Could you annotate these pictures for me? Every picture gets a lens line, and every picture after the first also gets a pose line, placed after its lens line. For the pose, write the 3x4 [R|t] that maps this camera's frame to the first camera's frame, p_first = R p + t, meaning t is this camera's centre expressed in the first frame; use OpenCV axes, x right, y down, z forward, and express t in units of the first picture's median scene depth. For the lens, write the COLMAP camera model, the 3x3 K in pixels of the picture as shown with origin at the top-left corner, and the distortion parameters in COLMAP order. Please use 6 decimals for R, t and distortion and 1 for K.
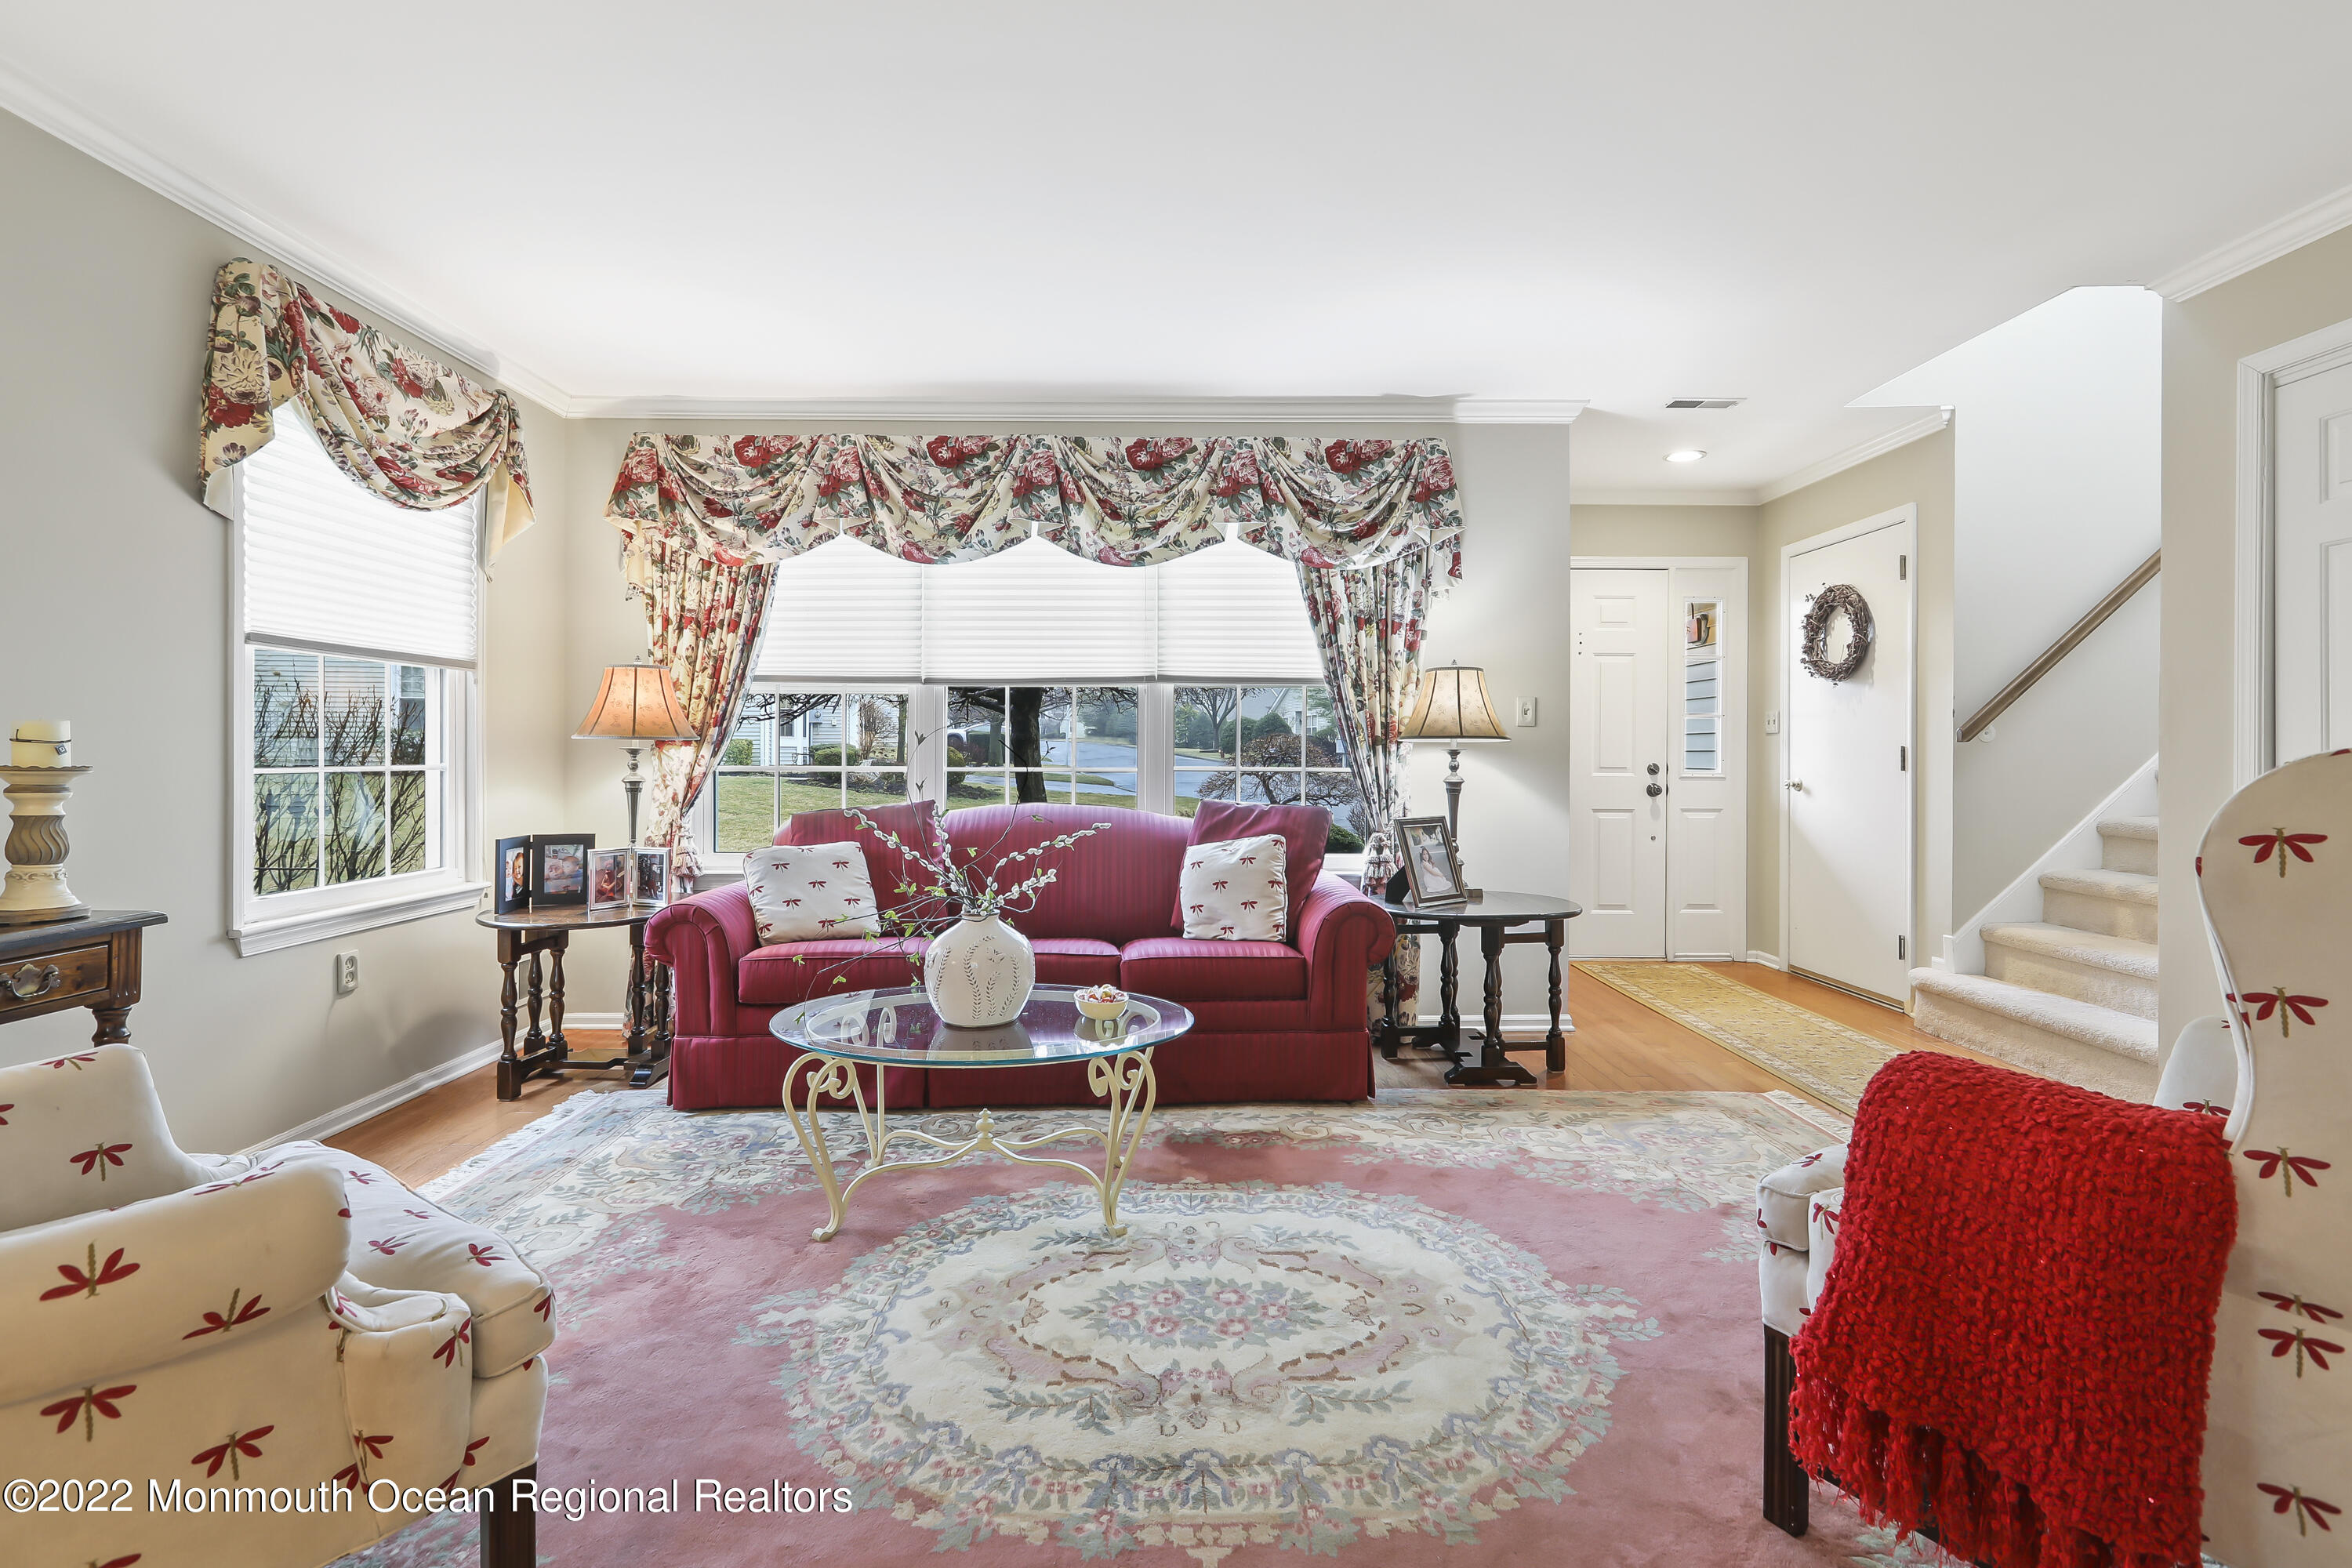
lens RADIAL K [[1063.1, 0, 1179.3], [0, 1063.1, 751.1], [0, 0, 1]] dist [0.000361, 0.000108]
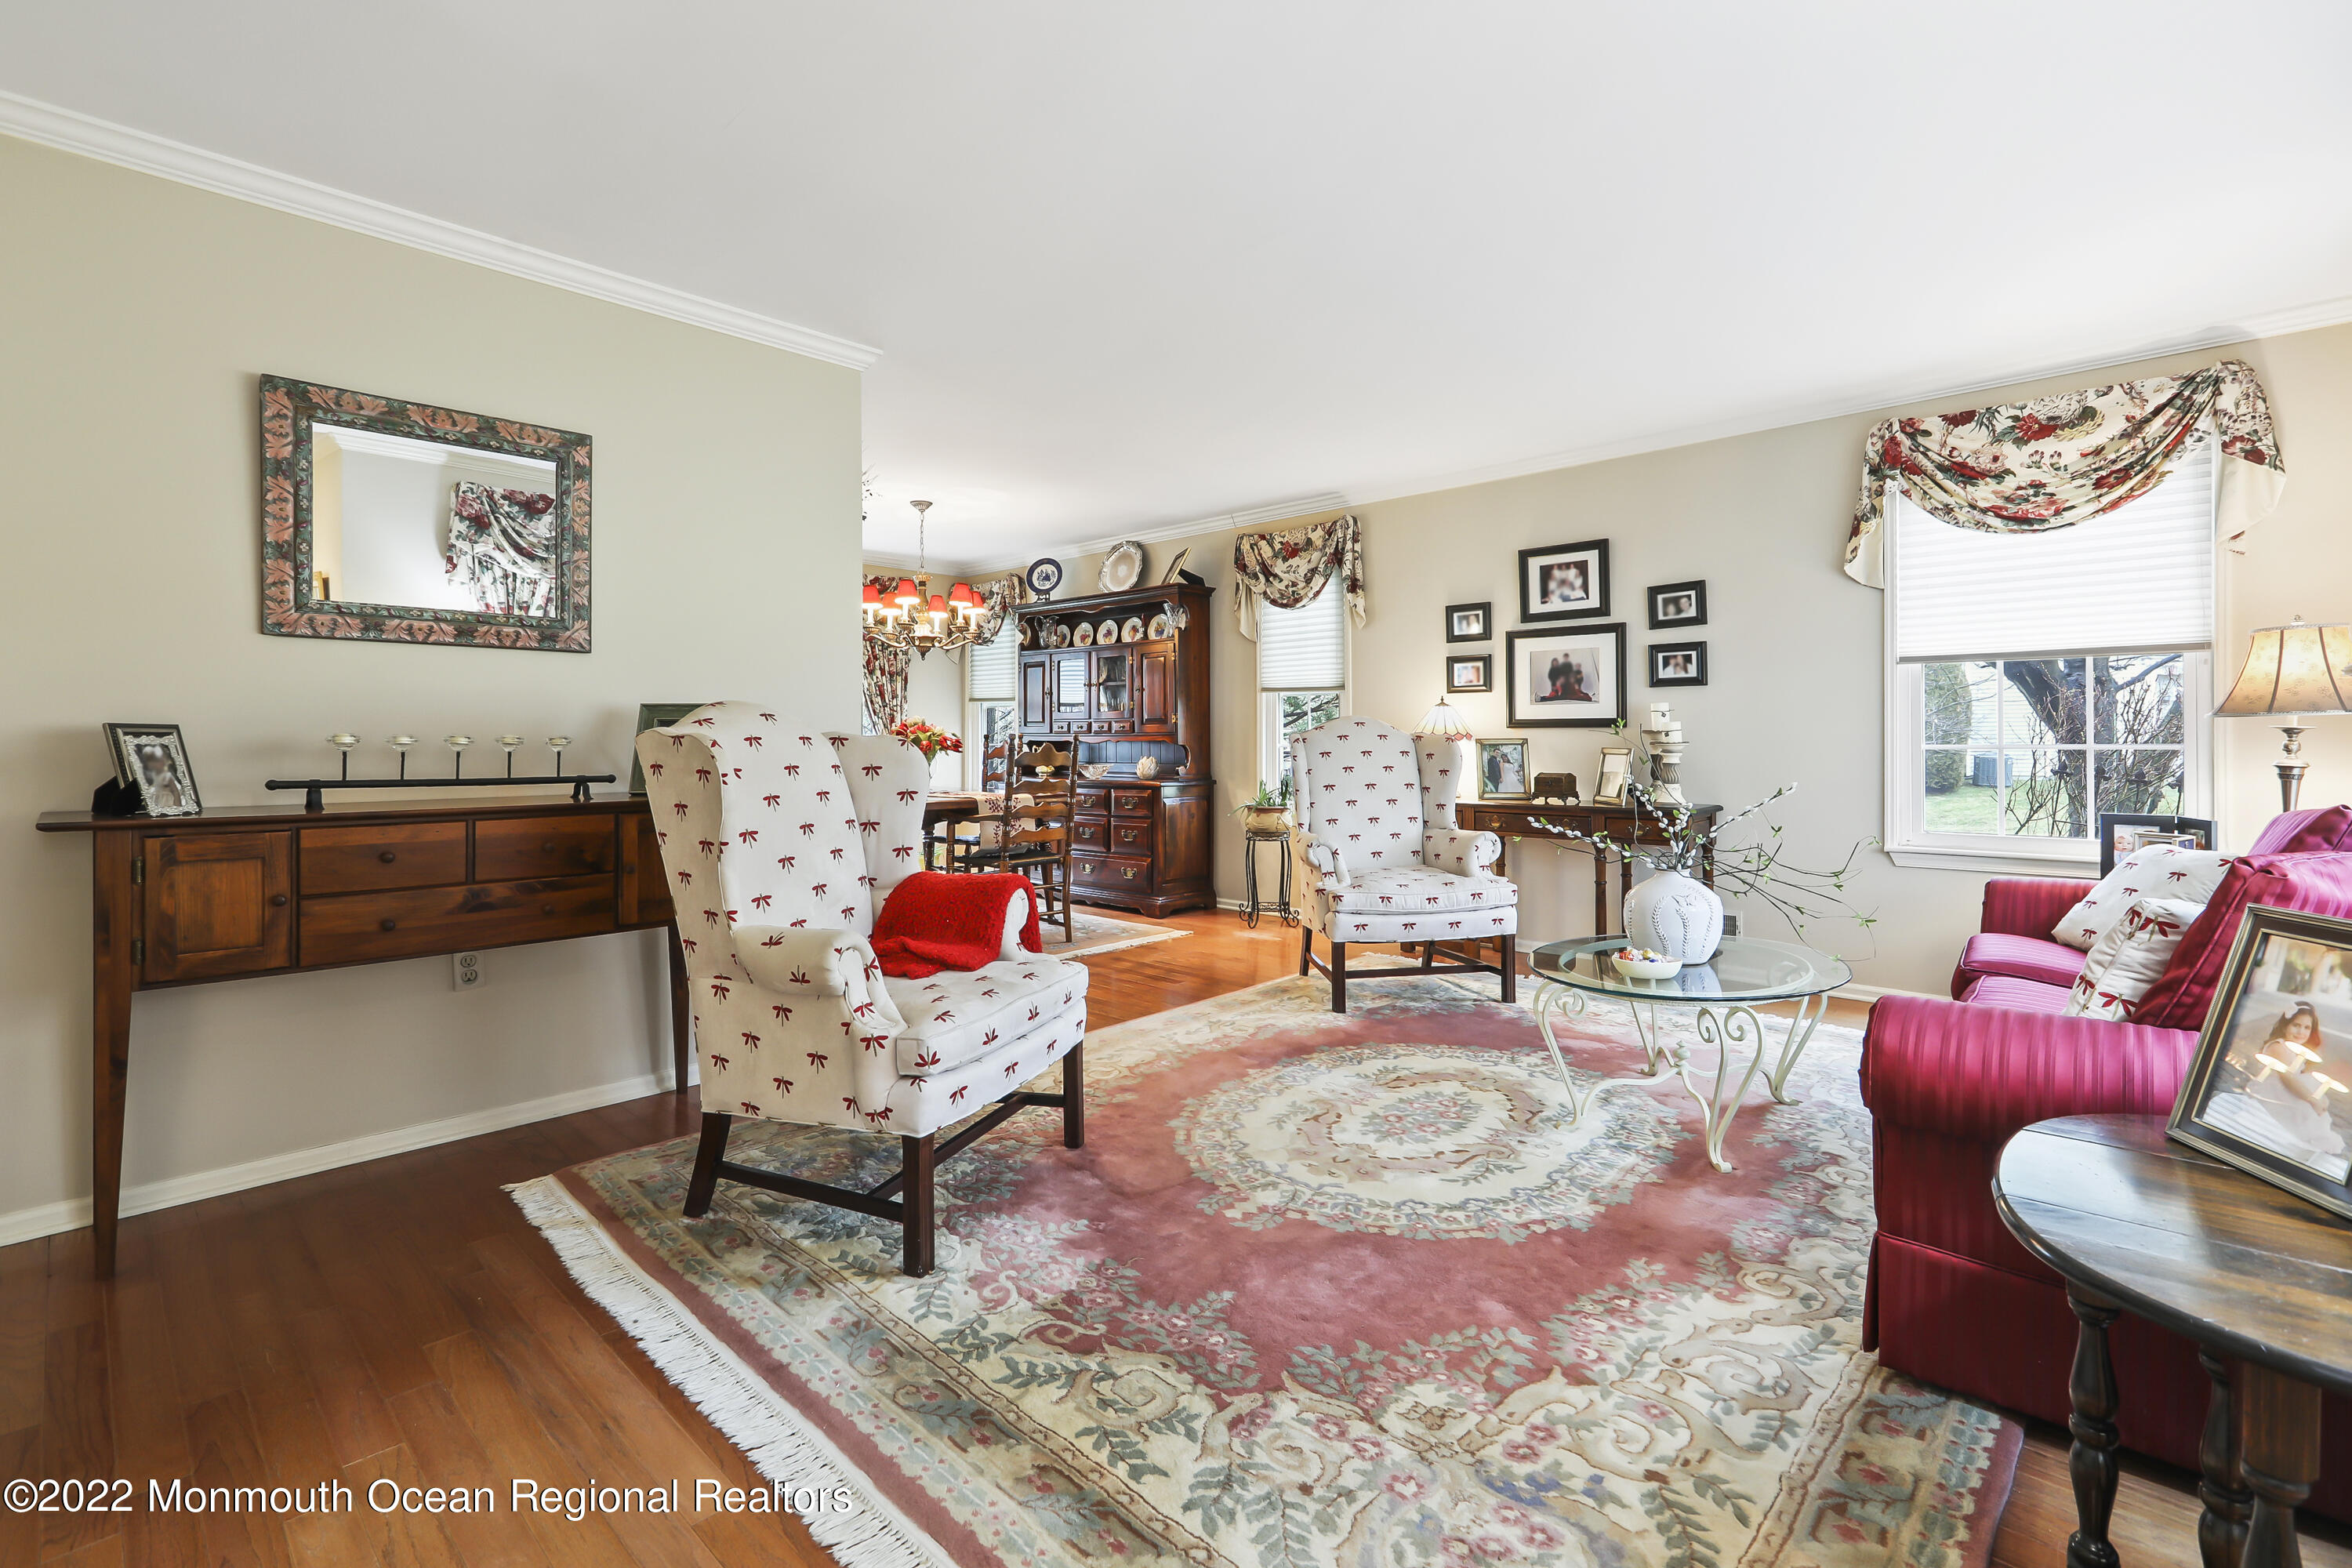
lens RADIAL K [[1063.1, 0, 1179.3], [0, 1063.1, 751.1], [0, 0, 1]] dist [0.000361, 0.000108]
pose [[-0.694510, 0.009952, -0.719414, 0.794820], [0.005693, 0.999949, 0.008336, 0.005110], [0.719460, 0.001694, -0.694531, 1.084488]]
